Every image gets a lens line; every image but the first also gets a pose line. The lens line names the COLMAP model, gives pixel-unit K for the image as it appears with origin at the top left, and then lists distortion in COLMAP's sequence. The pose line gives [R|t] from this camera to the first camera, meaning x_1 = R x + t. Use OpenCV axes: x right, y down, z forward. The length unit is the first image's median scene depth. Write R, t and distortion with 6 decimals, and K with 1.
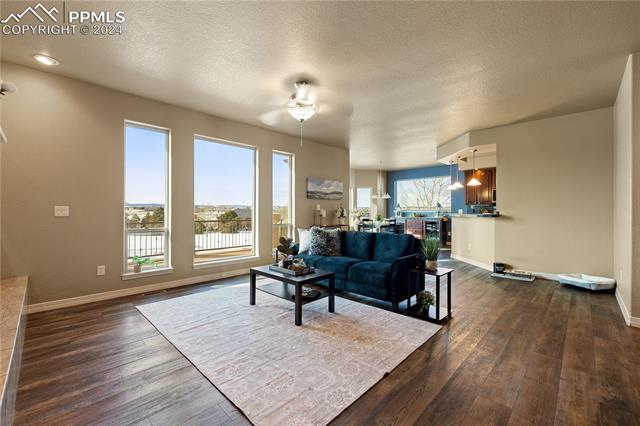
lens RADIAL K [[269.8, 0, 319.4], [0, 269.8, 212.0], [0, 0, 1]] dist [-0.000701, -0.000240]
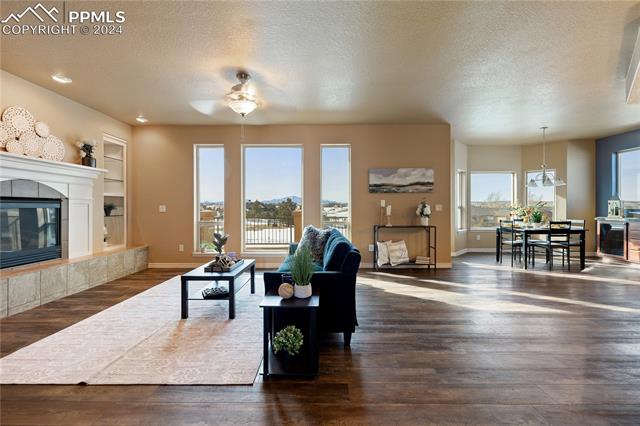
lens RADIAL K [[269.8, 0, 319.7], [0, 269.8, 209.7], [0, 0, 1]] dist [-0.000701, -0.000240]
pose [[0.692892, 0.001410, -0.721040, 0.577172], [0.001517, 0.999993, 0.003413, -0.000619], [0.721040, -0.003459, 0.692885, 0.367514]]
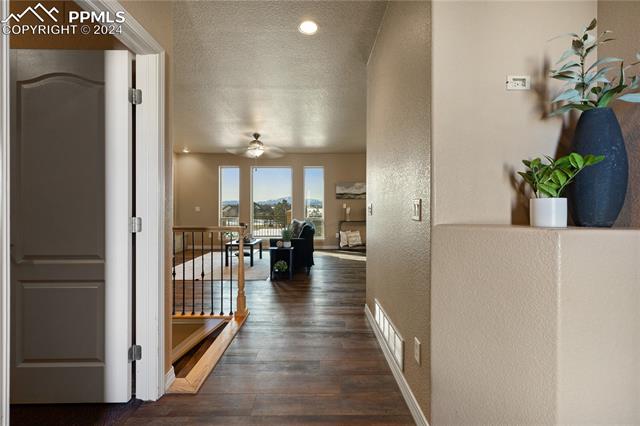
lens RADIAL K [[269.8, 0, 320.8], [0, 269.8, 211.1], [0, 0, 1]] dist [-0.000701, -0.000240]
pose [[0.706778, 0.004767, -0.707419, 1.018014], [-0.001715, 0.999986, 0.005025, 0.001236], [0.707433, -0.002339, 0.706776, 0.046359]]
